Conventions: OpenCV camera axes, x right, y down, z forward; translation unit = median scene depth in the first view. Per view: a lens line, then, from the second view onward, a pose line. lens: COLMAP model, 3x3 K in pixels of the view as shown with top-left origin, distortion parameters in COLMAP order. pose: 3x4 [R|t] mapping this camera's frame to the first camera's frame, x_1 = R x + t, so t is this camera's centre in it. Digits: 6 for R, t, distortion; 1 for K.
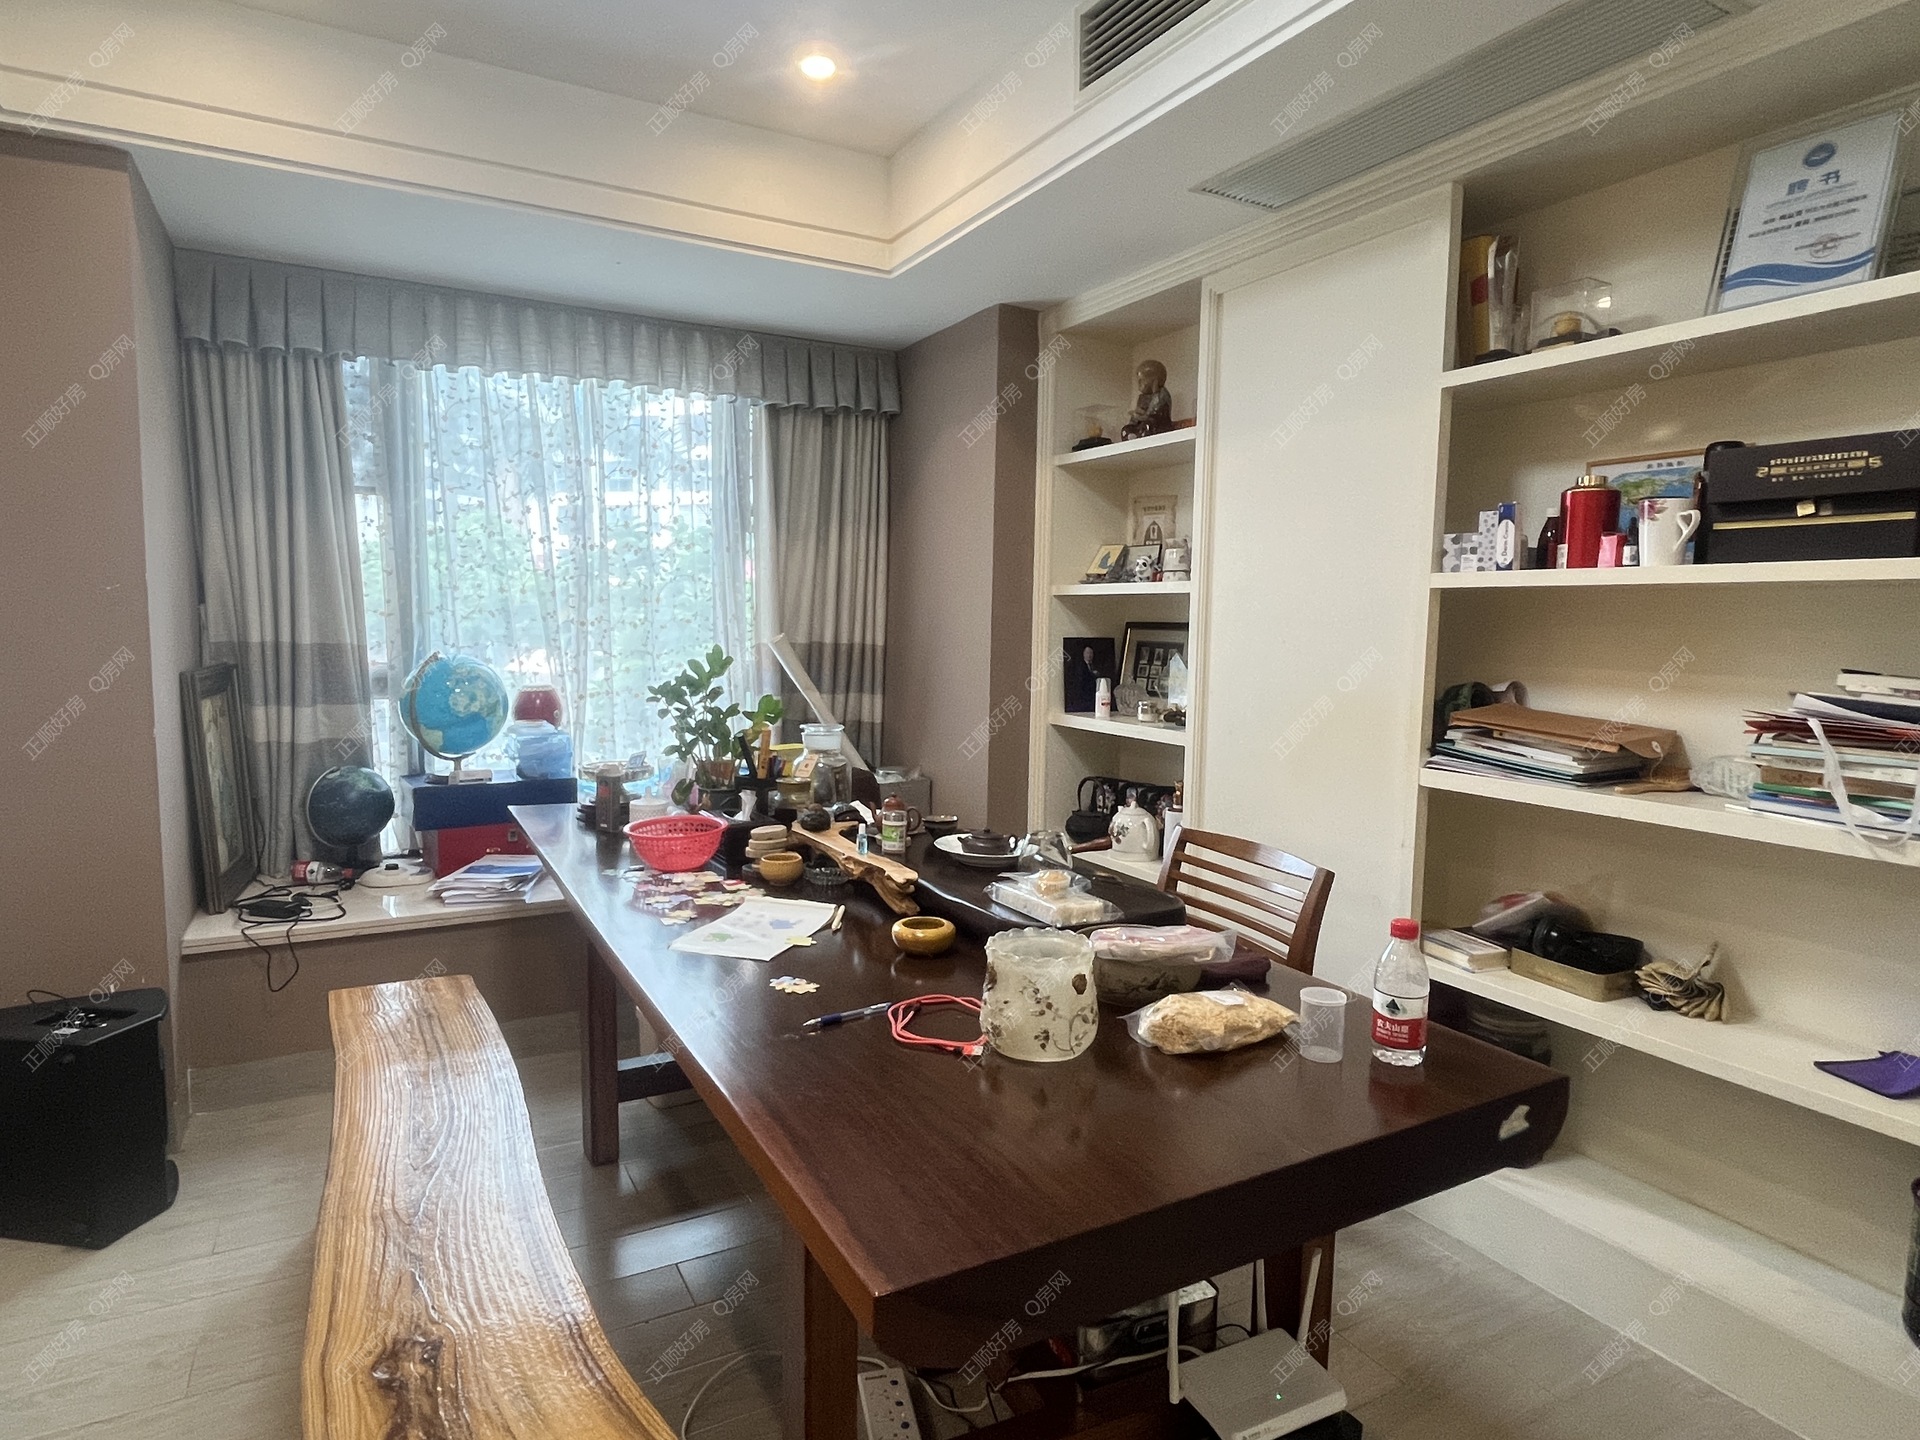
lens RADIAL K [[1081.6, 0, 961.0], [0, 1081.6, 722.8], [0, 0, 1]] dist [-0.005864, -0.001180]
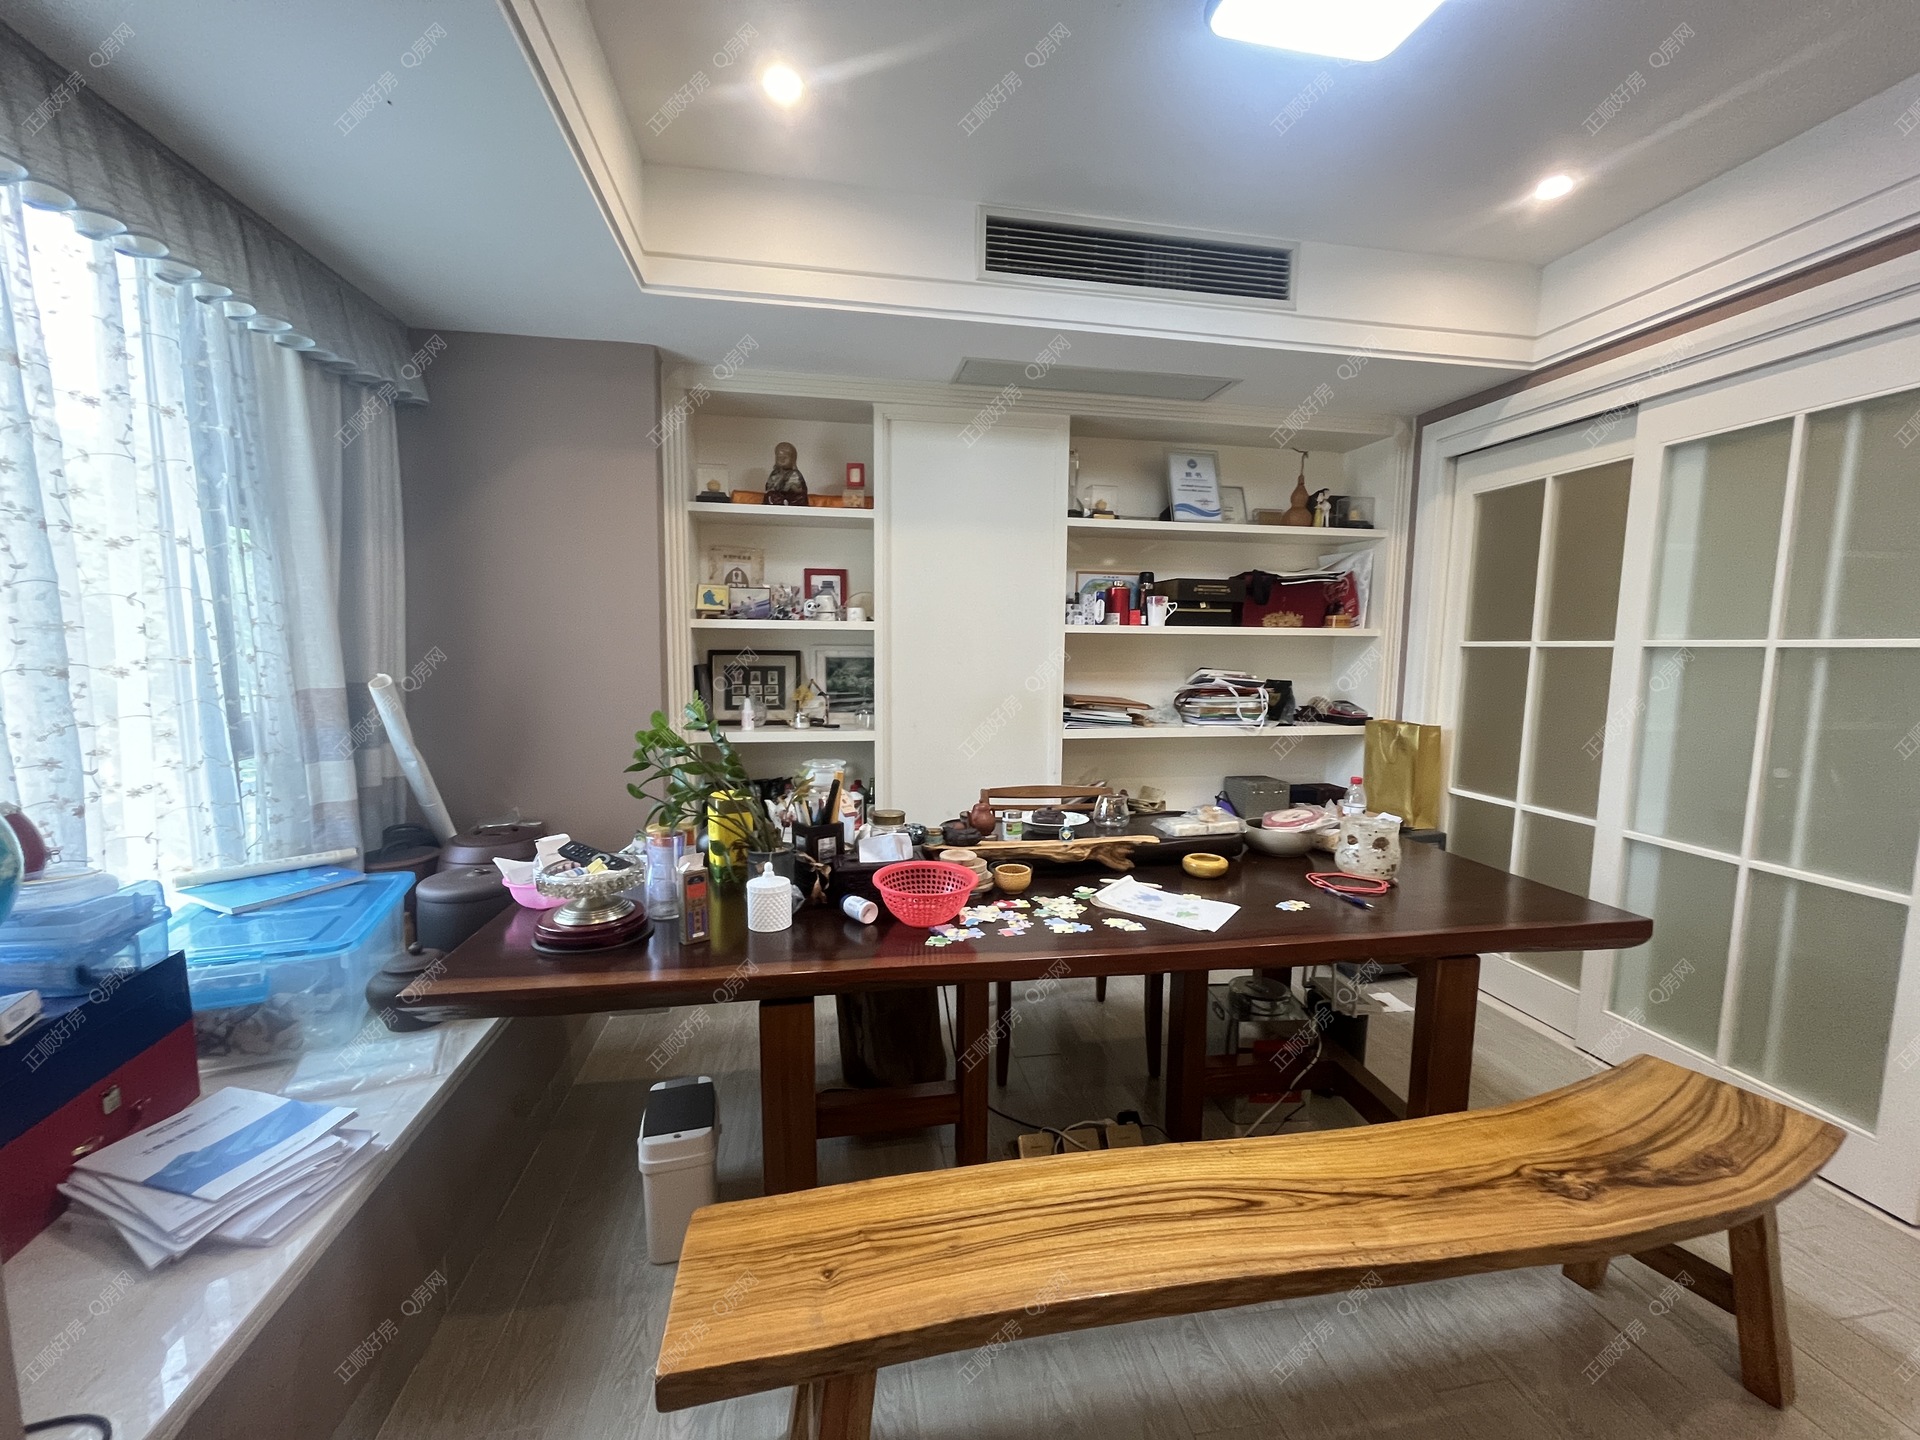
lens RADIAL K [[775.2, 0, 960.8], [0, 775.2, 727.4], [0, 0, 1]] dist [0.002750, 0.000038]
pose [[0.326627, -0.114765, 0.938160, -0.953148], [0.084811, 0.992155, 0.091842, -0.106692], [-0.941341, 0.049568, 0.333798, 0.775550]]
